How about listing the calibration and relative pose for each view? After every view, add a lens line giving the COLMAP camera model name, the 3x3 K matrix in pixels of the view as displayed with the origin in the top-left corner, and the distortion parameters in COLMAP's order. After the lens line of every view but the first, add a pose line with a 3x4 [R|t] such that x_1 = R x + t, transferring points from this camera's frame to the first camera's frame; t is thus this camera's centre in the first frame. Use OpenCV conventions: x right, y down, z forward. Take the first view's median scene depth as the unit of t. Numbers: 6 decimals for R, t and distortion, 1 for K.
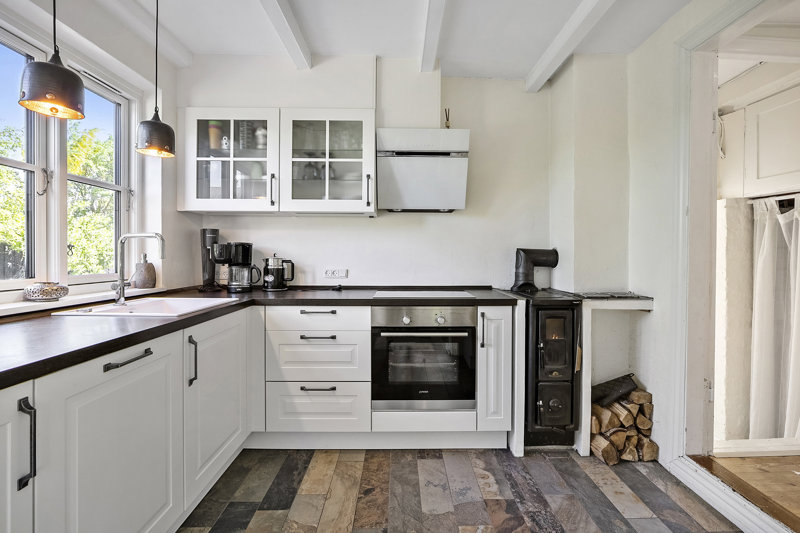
lens RADIAL K [[378.8, 0, 403.4], [0, 378.8, 255.3], [0, 0, 1]] dist [-0.000608, 0.000946]
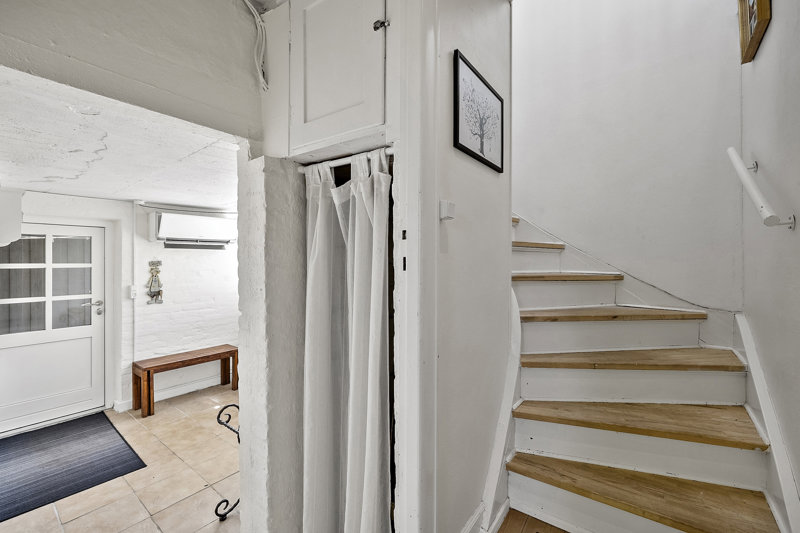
lens RADIAL K [[347.0, 0, 401.5], [0, 347.0, 262.3], [0, 0, 1]] dist [-0.000759, -0.000112]
pose [[0.612884, -0.013512, 0.790057, 0.581701], [0.009265, 0.999908, 0.009913, 0.004008], [-0.790119, 0.001244, 0.612953, 0.540849]]
